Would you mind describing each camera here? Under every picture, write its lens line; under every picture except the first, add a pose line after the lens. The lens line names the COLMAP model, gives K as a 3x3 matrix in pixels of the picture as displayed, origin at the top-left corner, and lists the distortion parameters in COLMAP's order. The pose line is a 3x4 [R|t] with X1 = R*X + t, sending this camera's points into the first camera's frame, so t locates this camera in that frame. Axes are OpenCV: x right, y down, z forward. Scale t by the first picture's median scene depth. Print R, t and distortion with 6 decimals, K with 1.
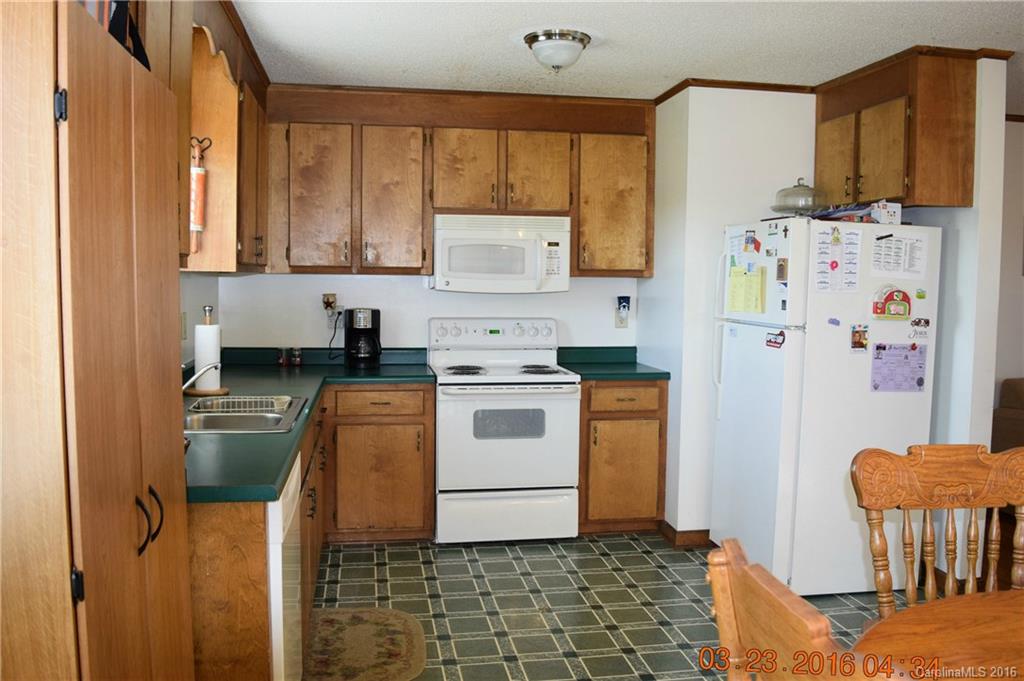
lens RADIAL K [[848.4, 0, 512.0], [0, 848.4, 340.5], [0, 0, 1]] dist [-0.102875, 0.002199]
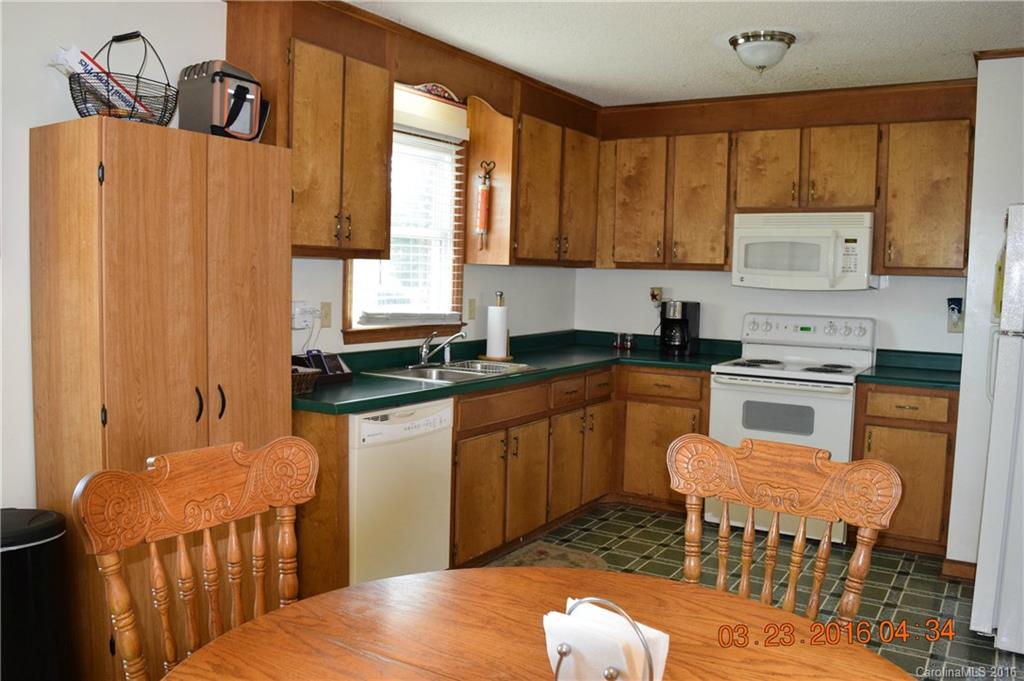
lens RADIAL K [[828.1, 0, 512.0], [0, 828.1, 340.5], [0, 0, 1]] dist [-0.088018, 0.003855]
pose [[0.752989, 0.059485, -0.655338, 0.379614], [-0.060753, 0.997937, 0.020777, 0.004599], [0.655222, 0.024169, 0.755050, 0.043552]]
